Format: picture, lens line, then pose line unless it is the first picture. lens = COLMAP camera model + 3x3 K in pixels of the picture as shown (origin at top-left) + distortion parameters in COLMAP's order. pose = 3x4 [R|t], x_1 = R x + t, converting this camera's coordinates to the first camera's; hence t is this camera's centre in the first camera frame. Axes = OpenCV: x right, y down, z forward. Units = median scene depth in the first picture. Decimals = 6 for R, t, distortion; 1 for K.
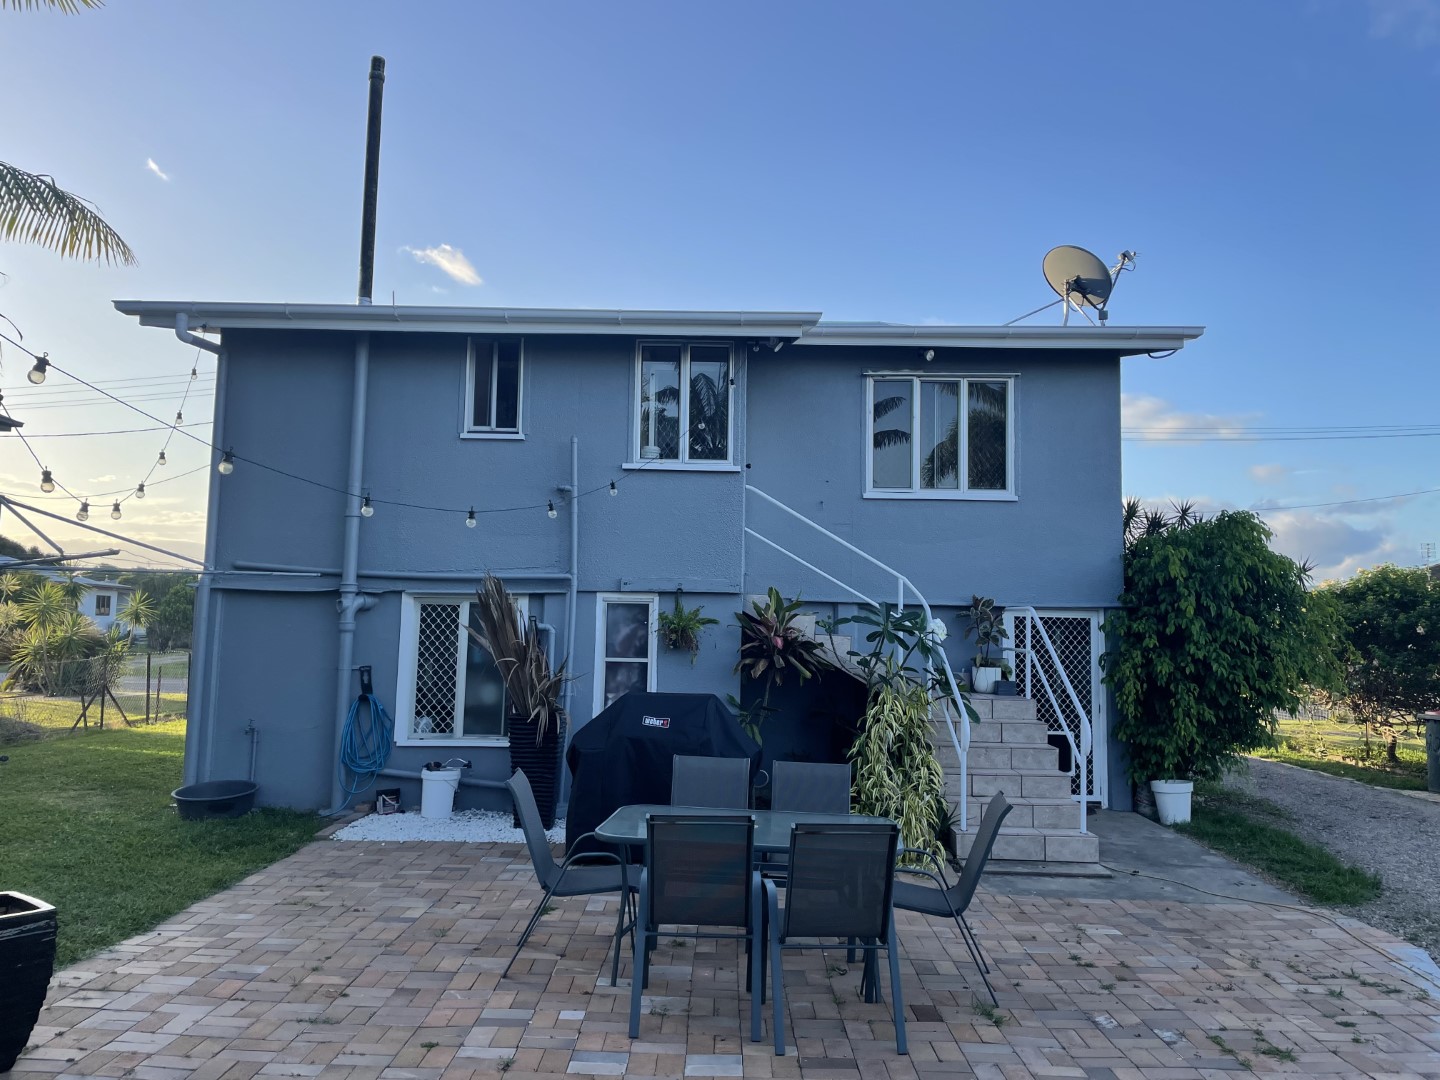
lens RADIAL K [[1103.8, 0, 727.4], [0, 1103.8, 531.9], [0, 0, 1]] dist [0.070981, -0.074601]
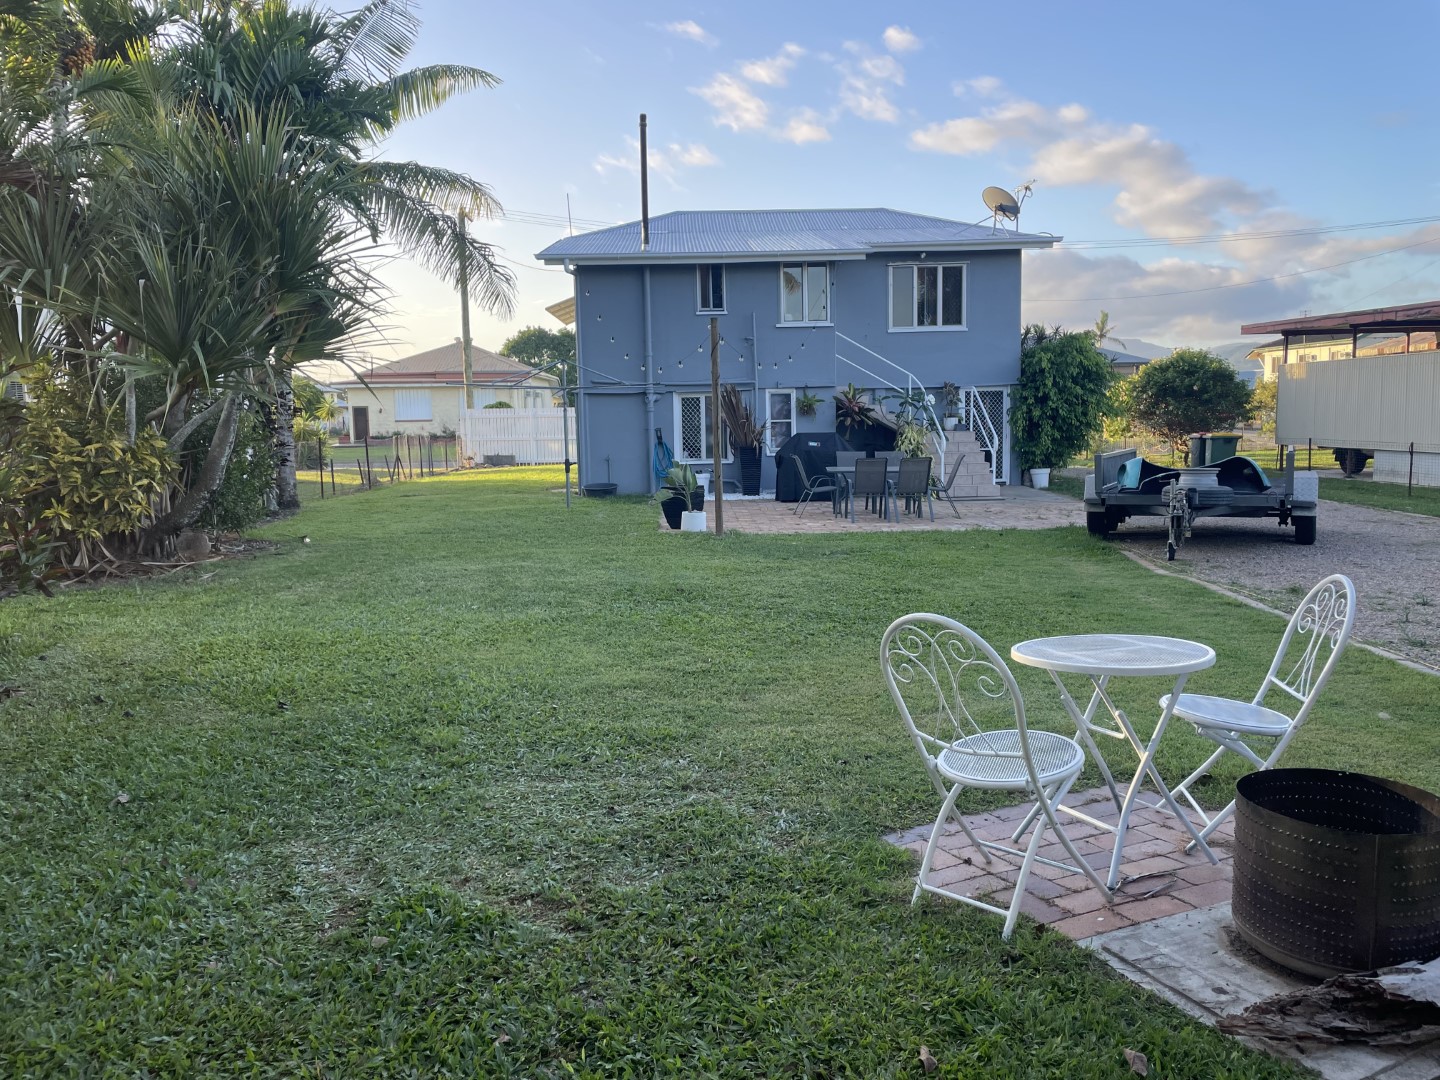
lens RADIAL K [[1103.8, 0, 716.9], [0, 1103.8, 537.9], [0, 0, 1]] dist [0.070981, -0.074601]
pose [[0.998364, -0.045042, 0.035231, -0.280264], [0.037075, 0.978912, 0.200889, -0.086262], [-0.043537, -0.199254, 0.978980, -1.026007]]
